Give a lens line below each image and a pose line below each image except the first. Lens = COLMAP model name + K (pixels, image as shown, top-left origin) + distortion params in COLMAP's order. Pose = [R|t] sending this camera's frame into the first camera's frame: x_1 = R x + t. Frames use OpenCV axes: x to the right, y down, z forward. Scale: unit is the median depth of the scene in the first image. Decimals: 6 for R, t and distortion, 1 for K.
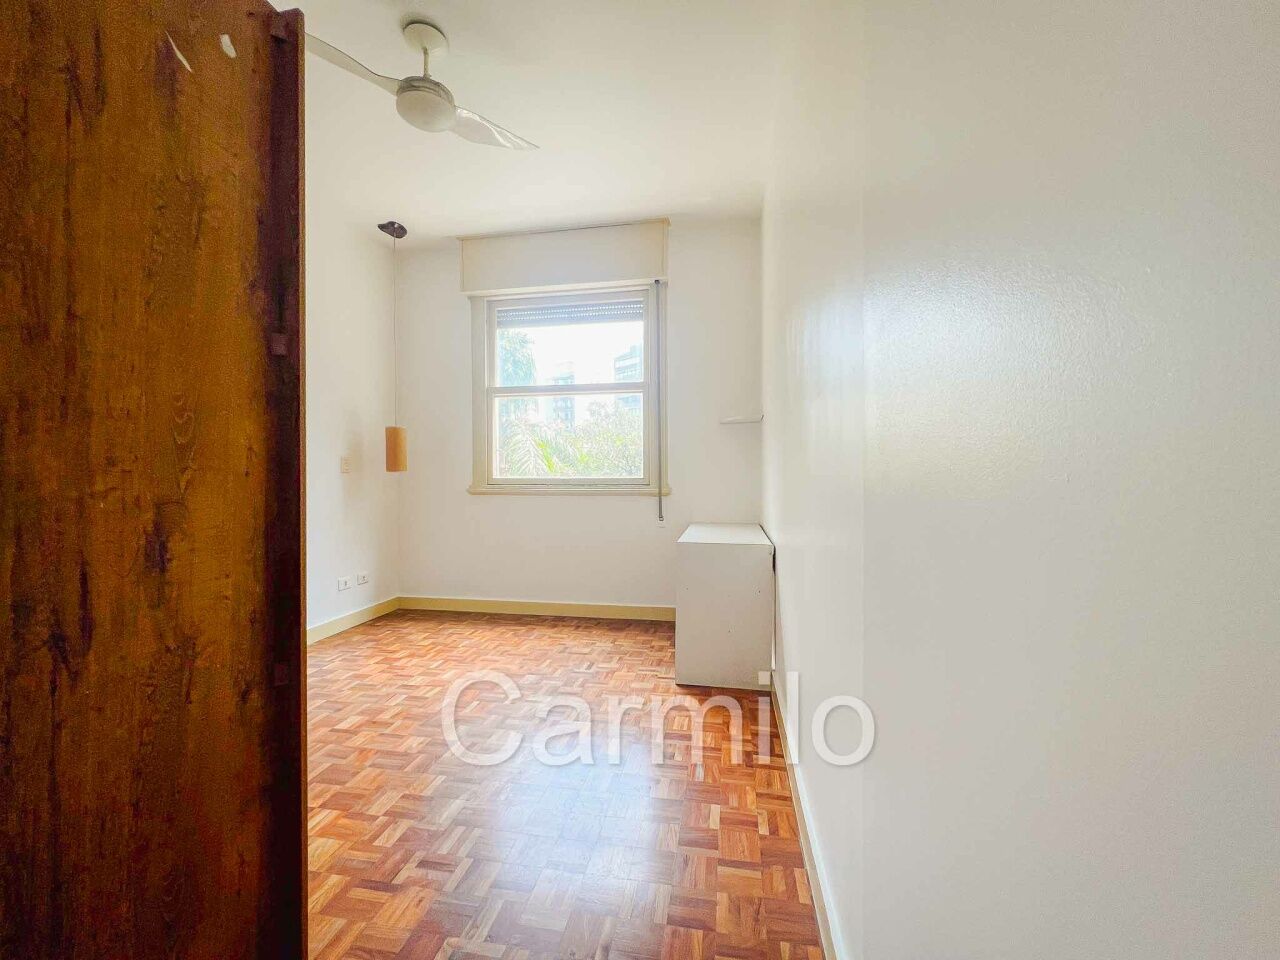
lens RADIAL K [[513.9, 0, 638.3], [0, 513.9, 478.5], [0, 0, 1]] dist [-0.001552, 0.000640]
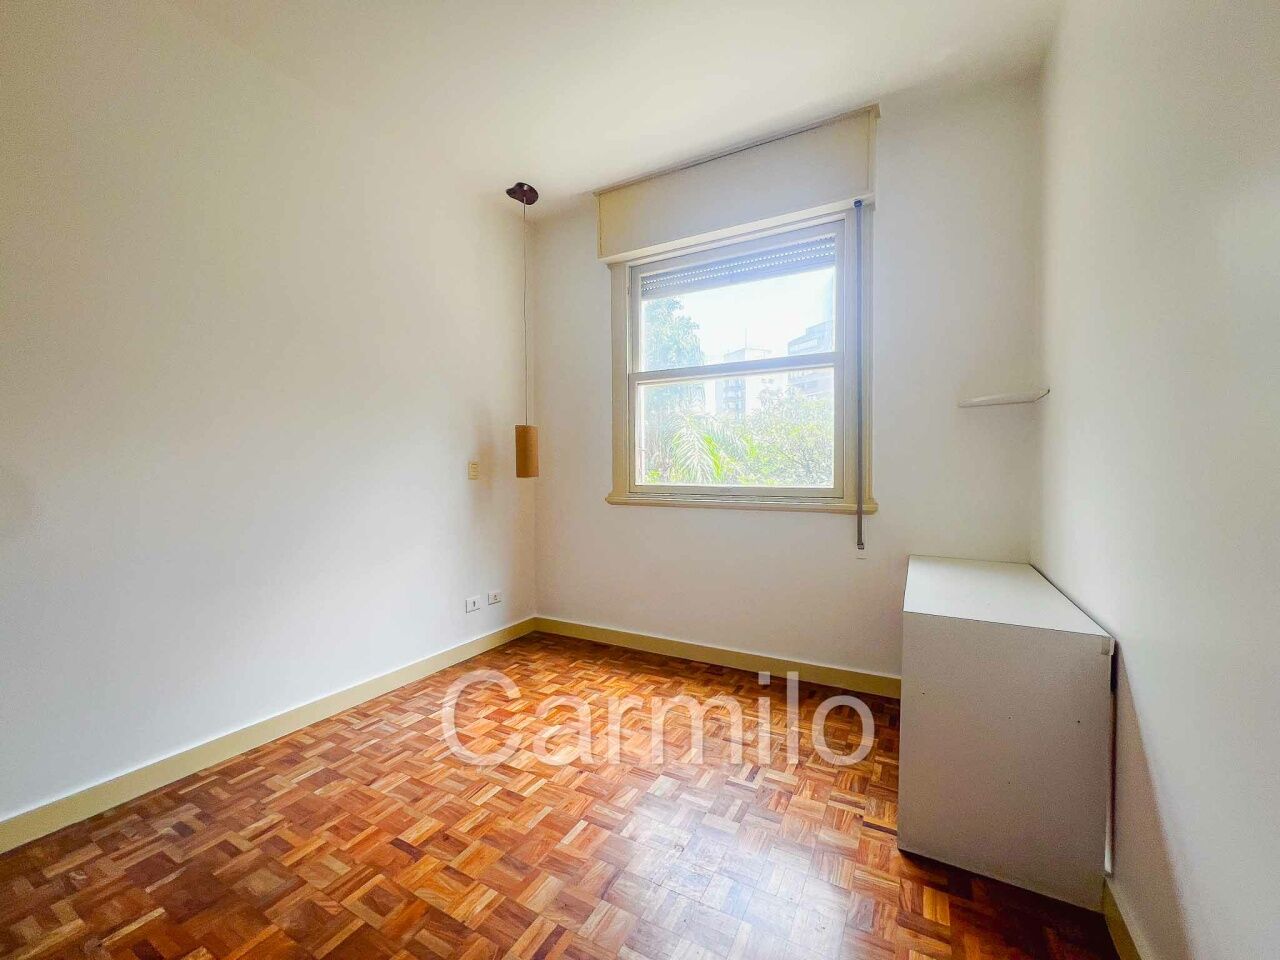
lens RADIAL K [[514.3, 0, 636.1], [0, 514.3, 481.6], [0, 0, 1]] dist [-0.001712, 0.000166]
pose [[0.945004, 0.008338, -0.326952, -0.016556], [-0.000755, 0.999728, 0.023313, -0.026769], [0.327057, -0.021784, 0.944753, 0.246437]]
